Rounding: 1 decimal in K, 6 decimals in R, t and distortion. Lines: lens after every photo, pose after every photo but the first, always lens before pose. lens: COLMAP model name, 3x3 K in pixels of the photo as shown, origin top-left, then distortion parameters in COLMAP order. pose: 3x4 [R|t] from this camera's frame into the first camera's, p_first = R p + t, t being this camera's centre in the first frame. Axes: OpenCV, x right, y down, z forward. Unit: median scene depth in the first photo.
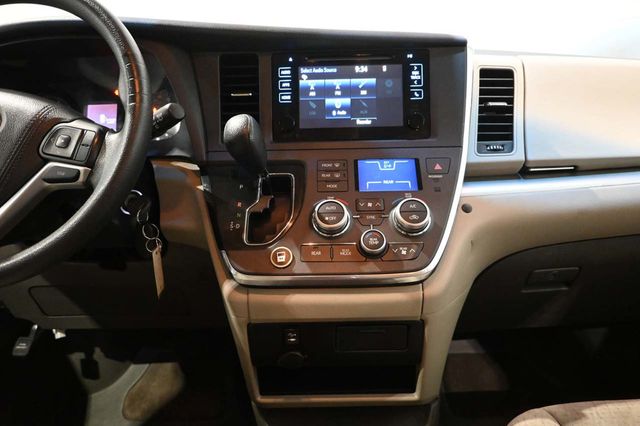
lens RADIAL K [[437.4, 0, 320.0], [0, 437.4, 213.0], [0, 0, 1]] dist [-0.000368, -0.000921]
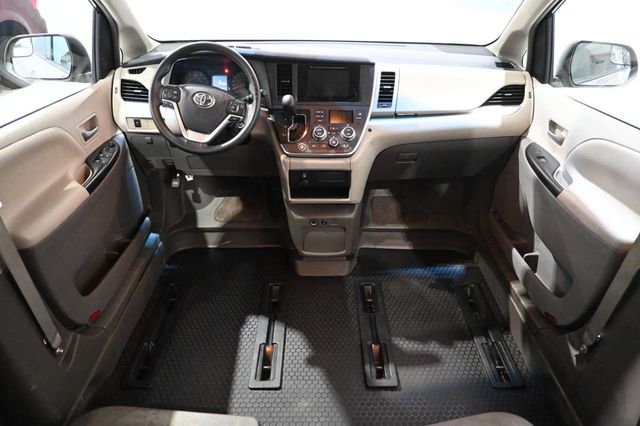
lens RADIAL K [[437.4, 0, 320.0], [0, 437.4, 213.0], [0, 0, 1]] dist [-0.000368, -0.000921]
pose [[0.998773, 0.019983, 0.045317, -0.082371], [-0.031201, 0.964467, 0.262354, -0.215552], [-0.038464, -0.263446, 0.963907, -1.716228]]
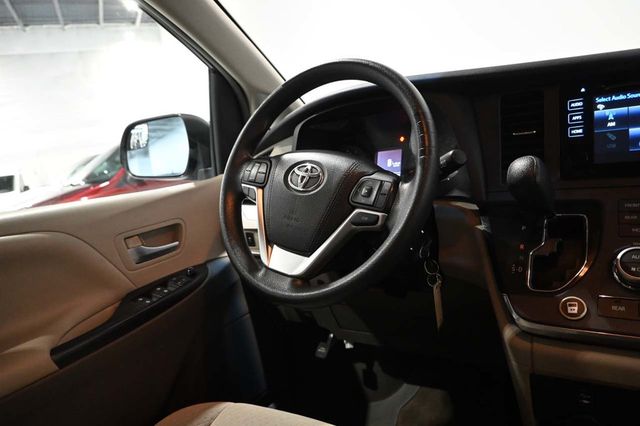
lens RADIAL K [[437.4, 0, 320.0], [0, 437.4, 213.0], [0, 0, 1]] dist [-0.000368, -0.000921]
pose [[0.835130, 0.002005, -0.550049, -0.023762], [-0.029182, 0.998747, -0.040665, -0.040728], [0.549278, 0.050012, 0.834142, -0.060783]]
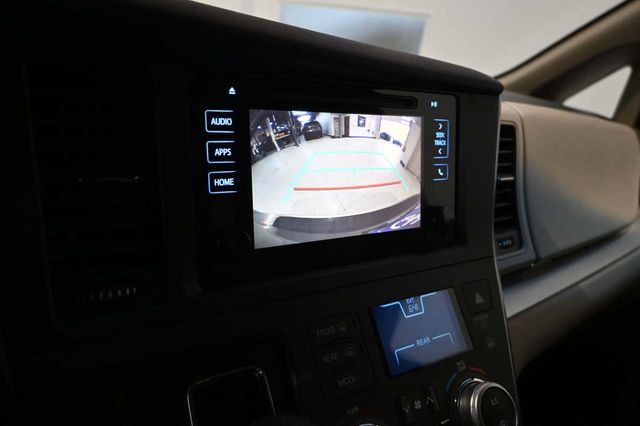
lens RADIAL K [[437.4, 0, 320.0], [0, 437.4, 213.0], [0, 0, 1]] dist [-0.000368, -0.000921]
pose [[0.836712, -0.064211, 0.543865, -0.243485], [0.009243, 0.994617, 0.103208, -0.291036], [-0.547565, -0.081328, 0.832802, 0.624855]]
